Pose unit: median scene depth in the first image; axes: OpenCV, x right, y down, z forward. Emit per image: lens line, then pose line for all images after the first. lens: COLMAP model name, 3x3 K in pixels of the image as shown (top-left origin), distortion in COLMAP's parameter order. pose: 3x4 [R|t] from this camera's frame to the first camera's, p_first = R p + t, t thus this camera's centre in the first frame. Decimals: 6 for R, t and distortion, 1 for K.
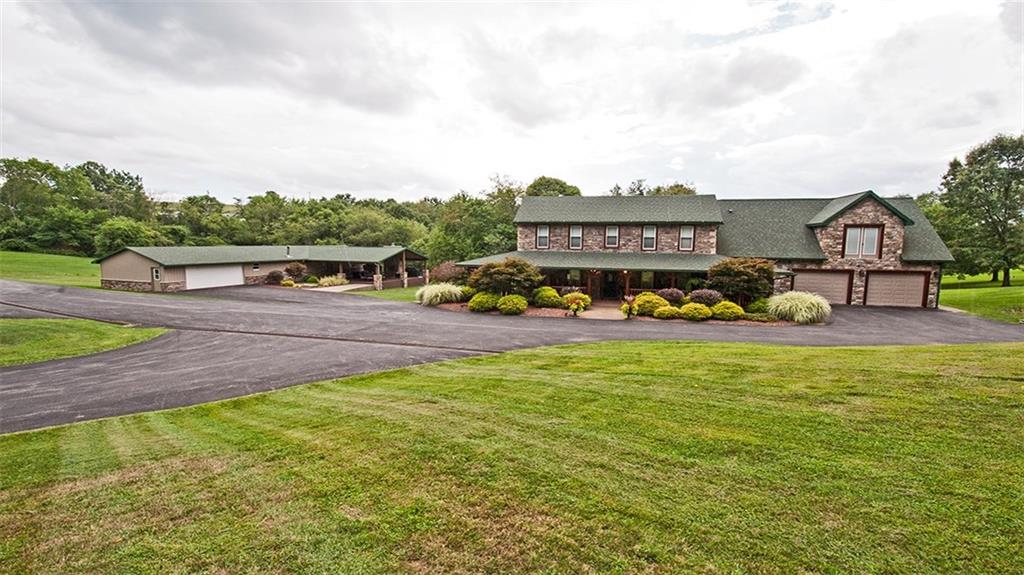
lens RADIAL K [[439.3, 0, 512.5], [0, 439.3, 291.0], [0, 0, 1]] dist [0.002767, 0.000042]
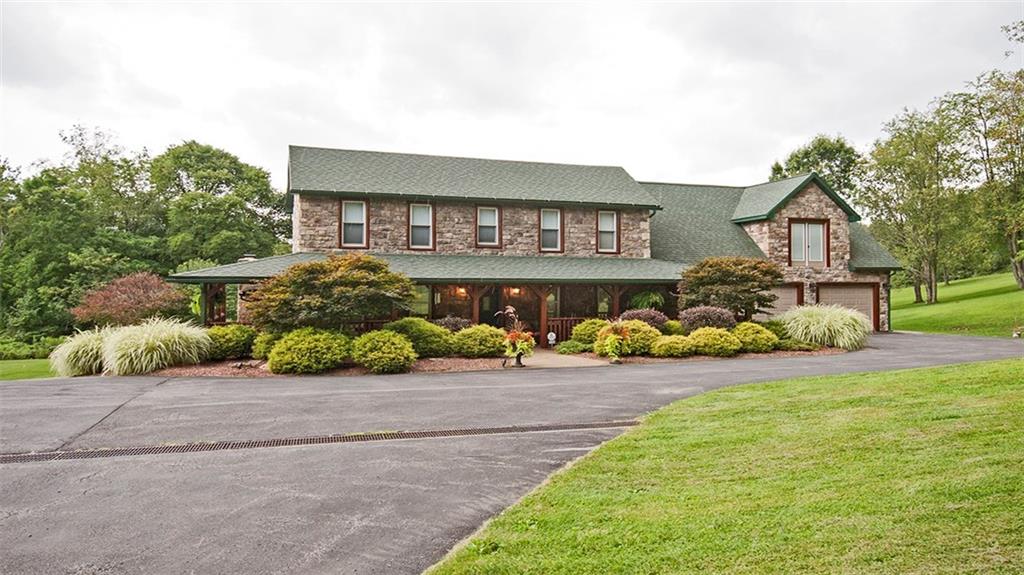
lens RADIAL K [[749.3, 0, 511.4], [0, 749.3, 284.7], [0, 0, 1]] dist [0.005878, 0.003476]
pose [[0.840964, -0.003742, 0.541079, -0.261930], [0.065383, 0.993351, -0.094752, 0.037860], [-0.537127, 0.115060, 0.835617, 0.252108]]
